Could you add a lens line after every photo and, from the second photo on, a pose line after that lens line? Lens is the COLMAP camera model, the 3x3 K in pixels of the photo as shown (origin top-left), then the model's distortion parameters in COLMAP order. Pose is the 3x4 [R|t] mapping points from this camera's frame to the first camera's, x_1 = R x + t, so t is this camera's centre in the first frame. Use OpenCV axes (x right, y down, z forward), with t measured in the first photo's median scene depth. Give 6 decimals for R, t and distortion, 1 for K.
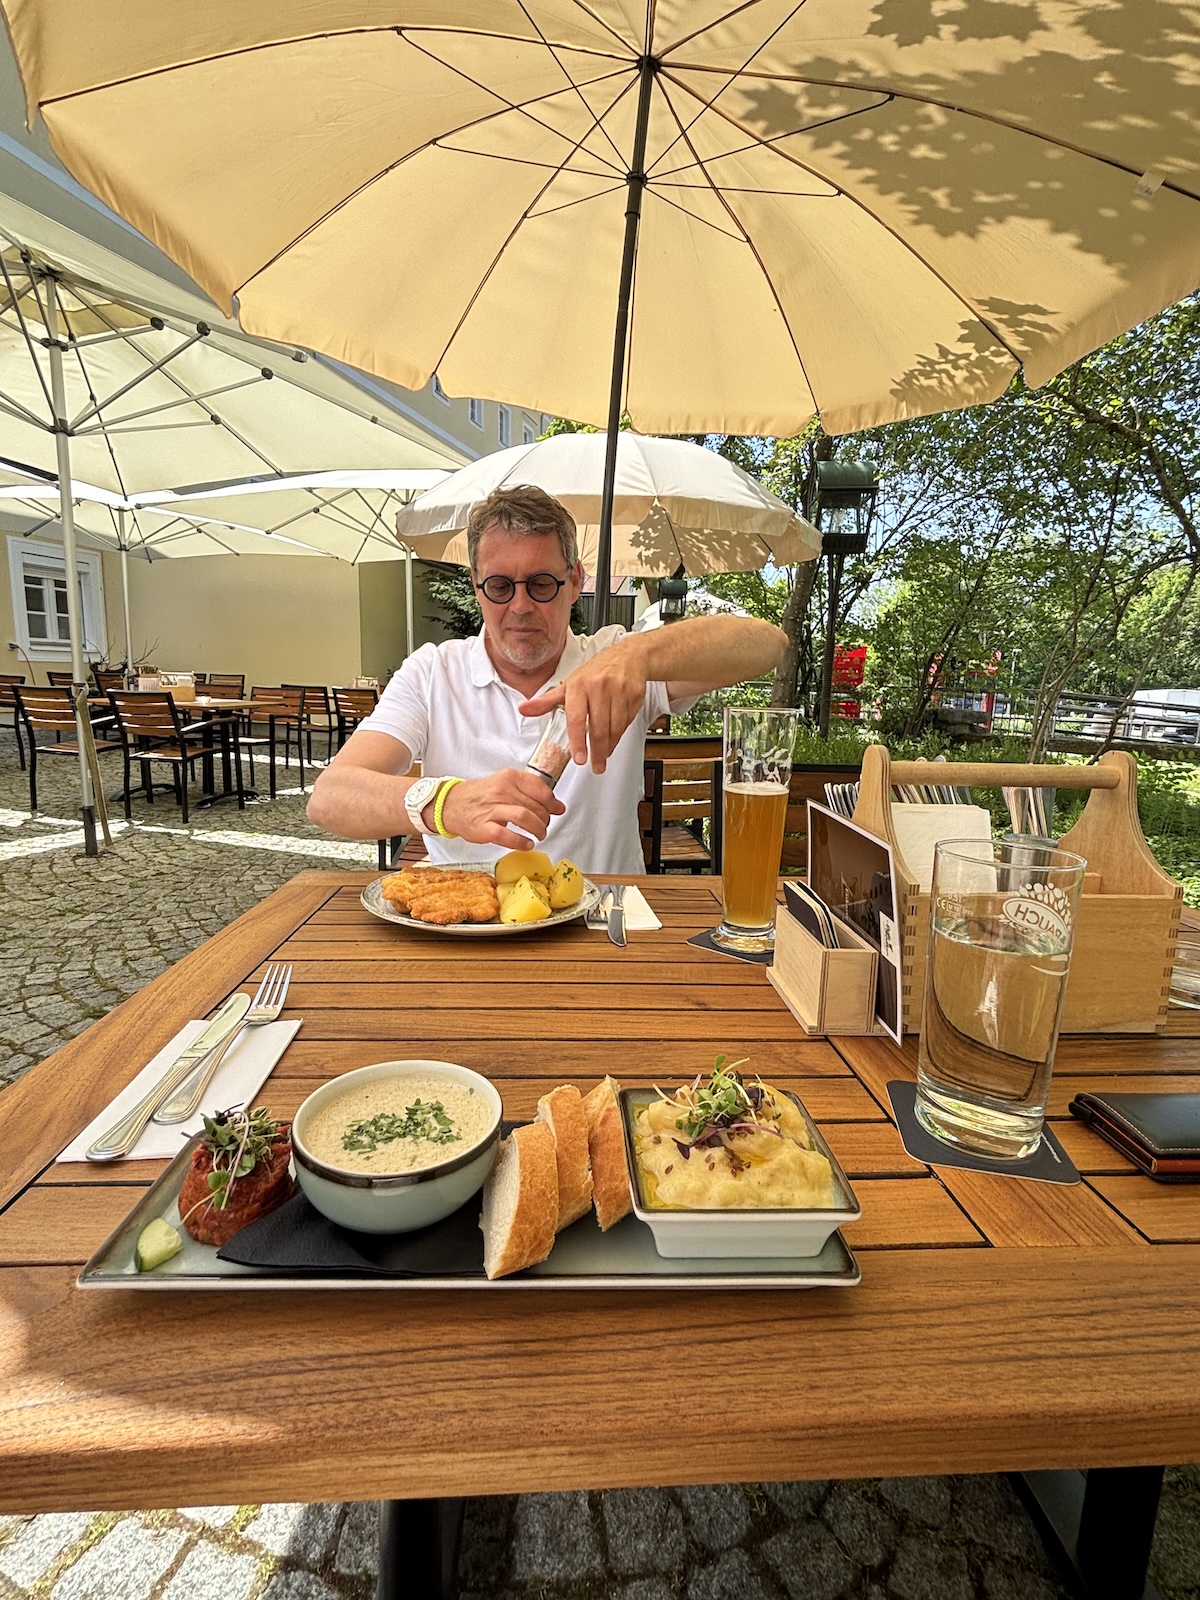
lens RADIAL K [[733.1, 0, 600.0], [0, 733.1, 800.0], [0, 0, 1]] dist [0.000842, 0.000392]
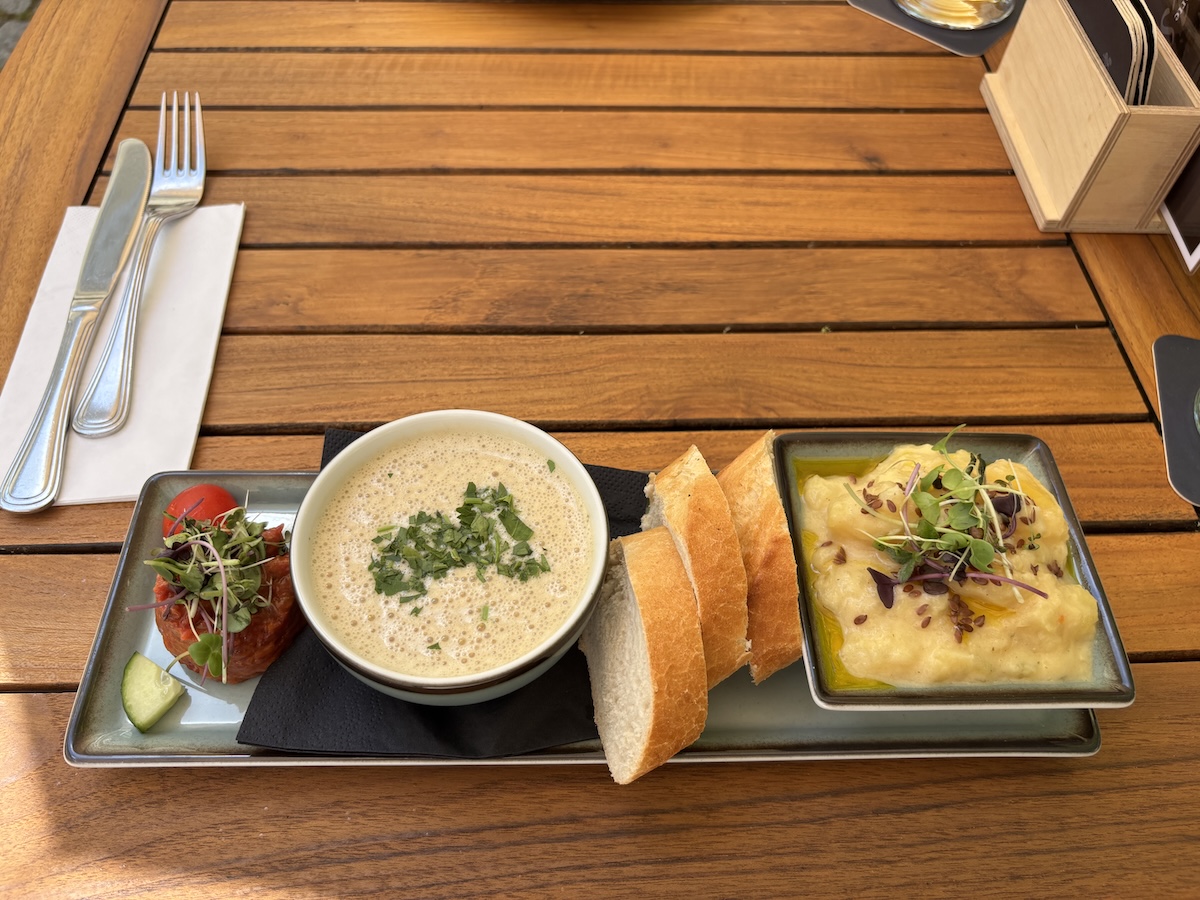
lens RADIAL K [[921.5, 0, 600.0], [0, 921.5, 450.0], [0, 0, 1]] dist [0.031372, -0.057633]
pose [[0.999527, 0.024065, -0.019152, -0.147109], [-0.002664, 0.688115, 0.725597, -0.244602], [0.030641, -0.725203, 0.687853, 0.572992]]
